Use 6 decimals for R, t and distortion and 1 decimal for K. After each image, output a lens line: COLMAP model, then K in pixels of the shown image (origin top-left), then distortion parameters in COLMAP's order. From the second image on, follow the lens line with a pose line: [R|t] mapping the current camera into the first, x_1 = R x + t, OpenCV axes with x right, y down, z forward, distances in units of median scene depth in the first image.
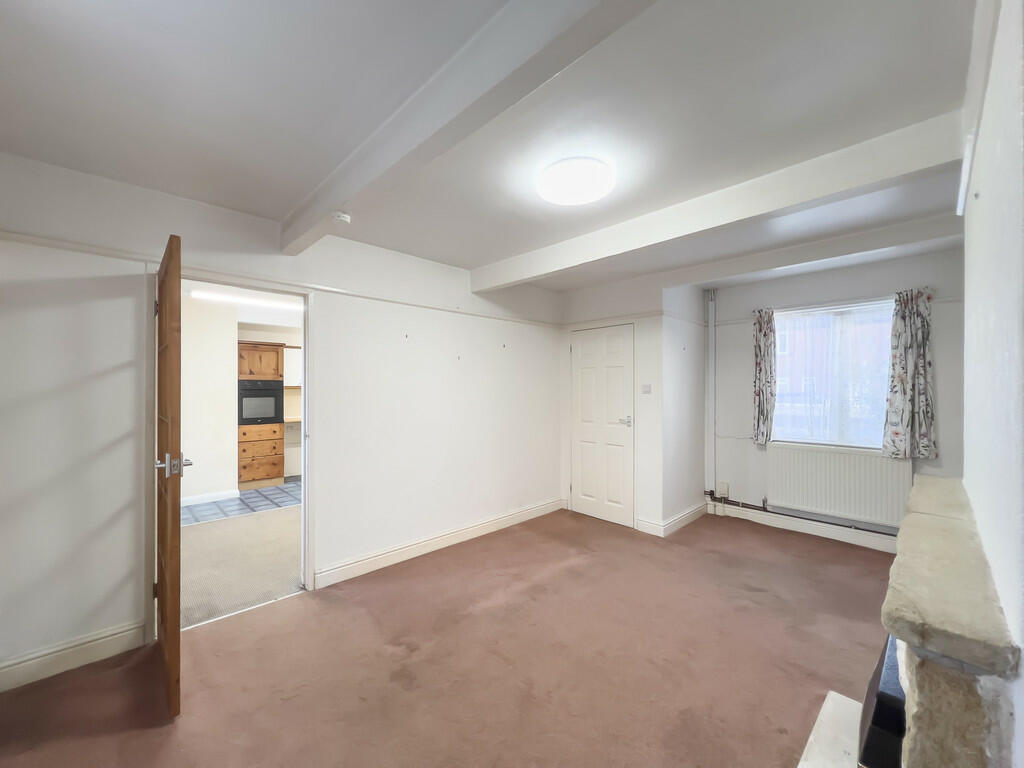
lens RADIAL K [[407.8, 0, 515.6], [0, 407.8, 386.3], [0, 0, 1]] dist [-0.002292, -0.000561]
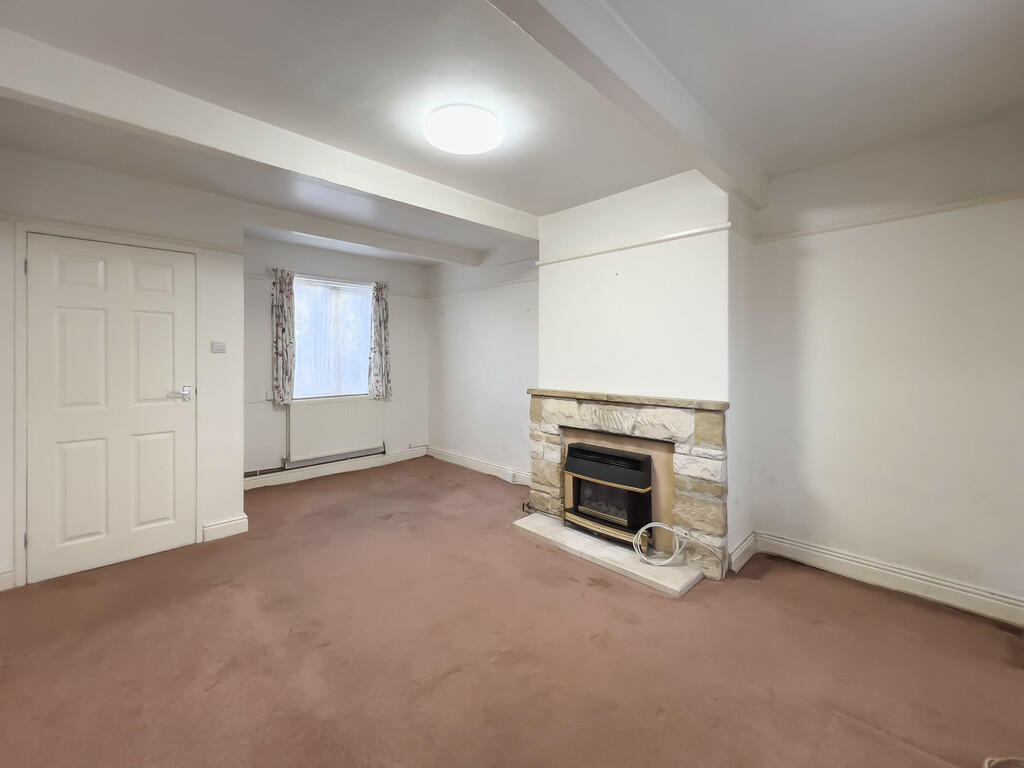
lens RADIAL K [[407.8, 0, 519.3], [0, 407.8, 358.2], [0, 0, 1]] dist [-0.002292, -0.000561]
pose [[-0.007941, -0.008590, 0.999932, -0.427874], [-0.002465, 0.999960, 0.008570, 0.018731], [-0.999965, -0.002397, -0.007962, 0.449420]]
